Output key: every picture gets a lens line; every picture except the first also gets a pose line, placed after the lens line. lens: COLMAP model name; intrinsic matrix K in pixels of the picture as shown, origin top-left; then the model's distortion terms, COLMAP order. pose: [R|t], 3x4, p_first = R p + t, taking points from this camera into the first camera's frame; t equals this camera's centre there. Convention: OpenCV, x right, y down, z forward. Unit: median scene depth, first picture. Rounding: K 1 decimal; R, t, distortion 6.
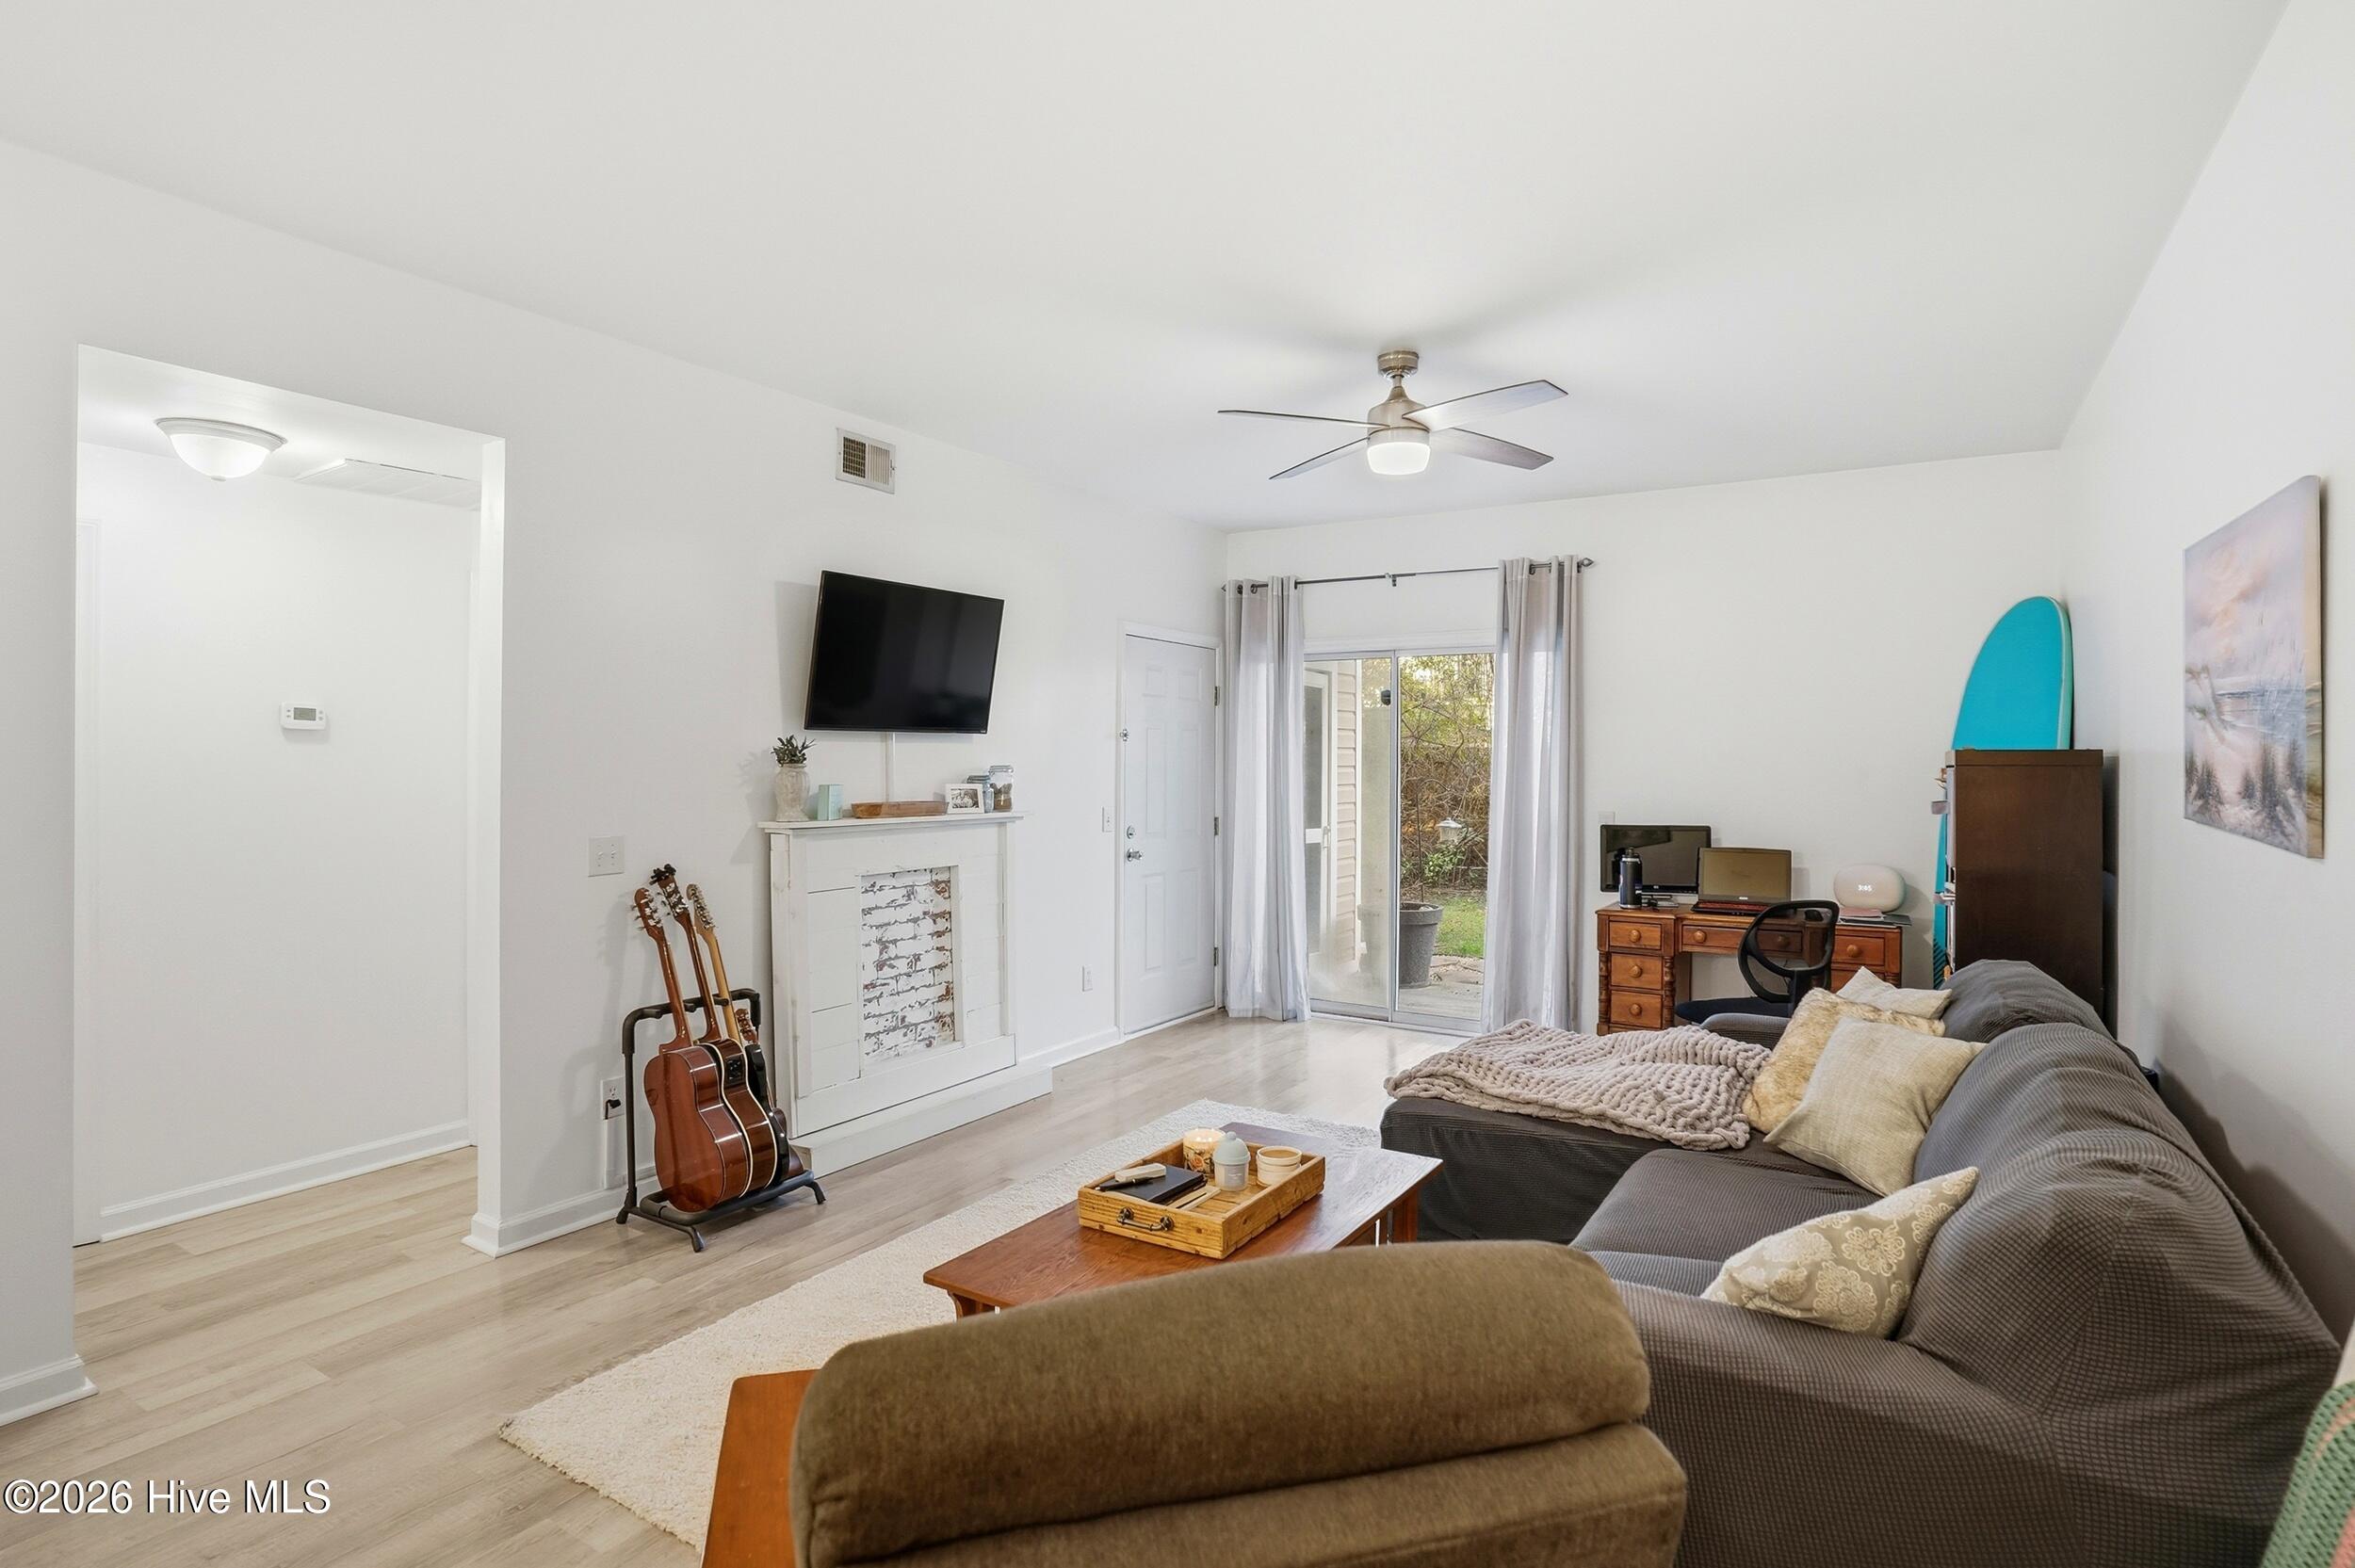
lens RADIAL K [[1179.8, 0, 1164.0], [0, 1179.8, 775.4], [0, 0, 1]] dist [-0.073570, 0.032837]
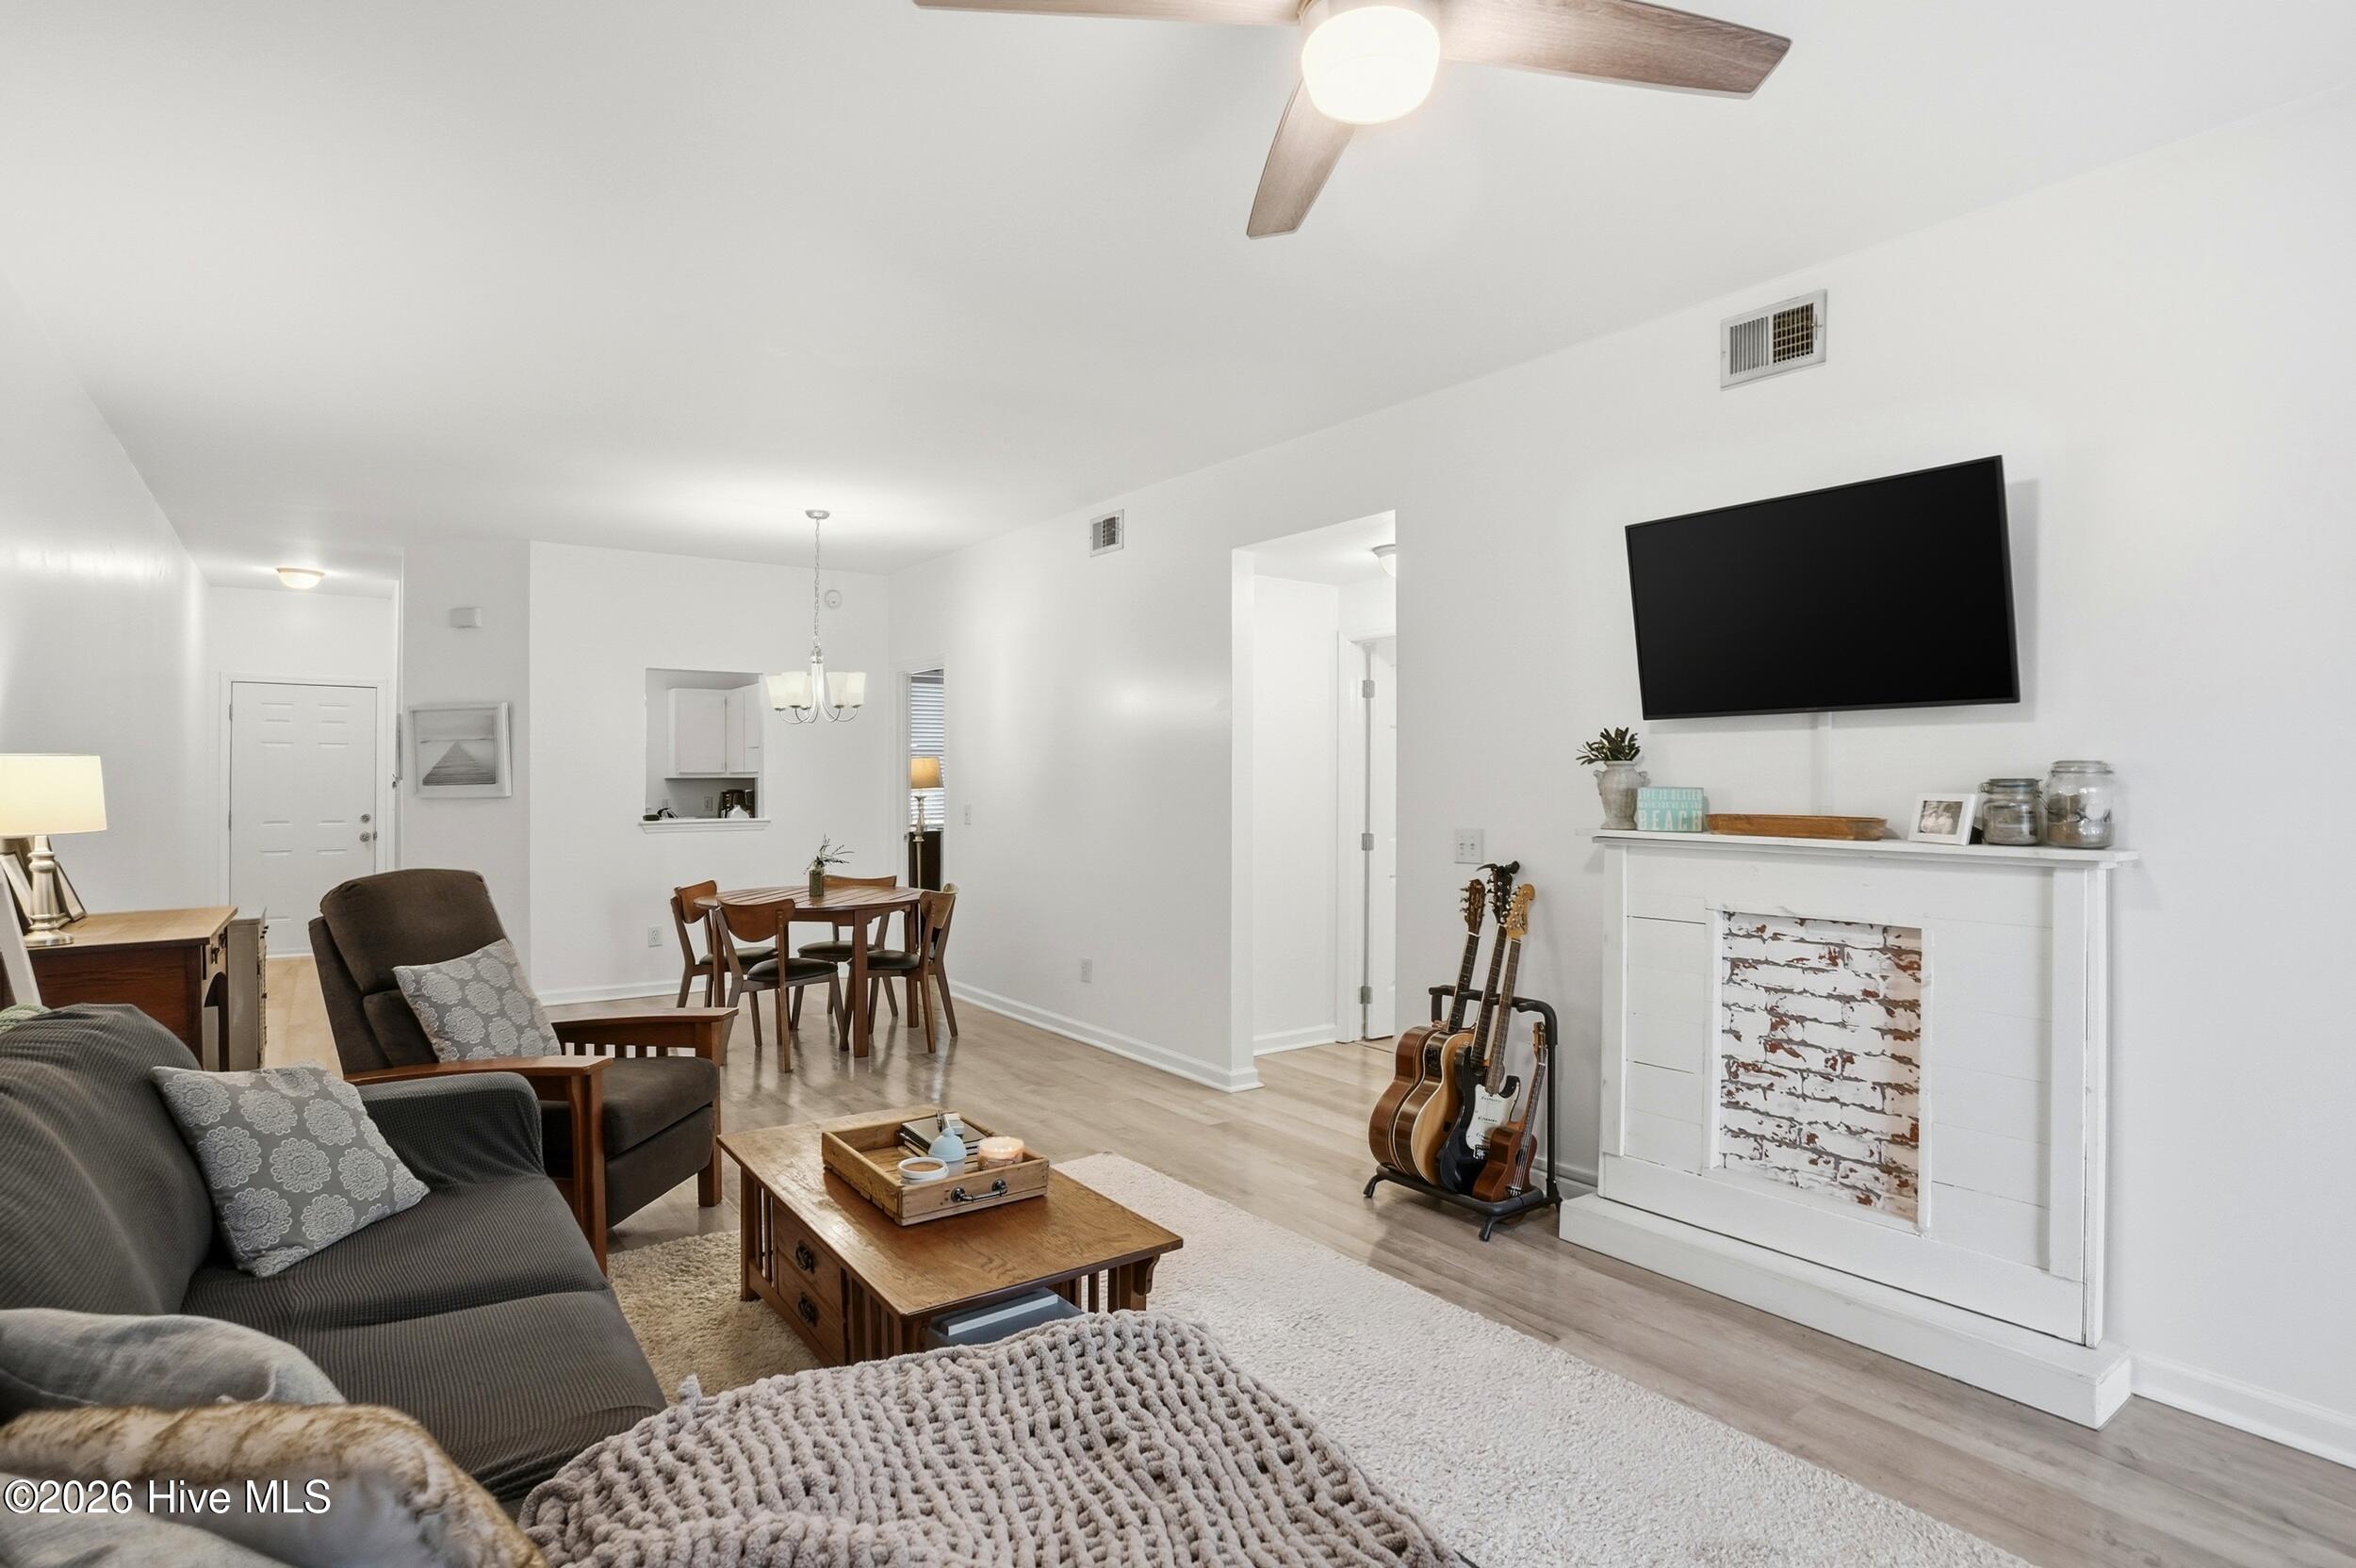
lens RADIAL K [[1180.4, 0, 1164.5], [0, 1180.4, 775.4], [0, 0, 1]] dist [-0.073570, 0.032837]
pose [[-0.357244, -0.002887, -0.934007, 0.526103], [-0.011985, 0.999927, 0.001494, 0.002449], [0.933934, 0.011727, -0.357253, 0.878363]]
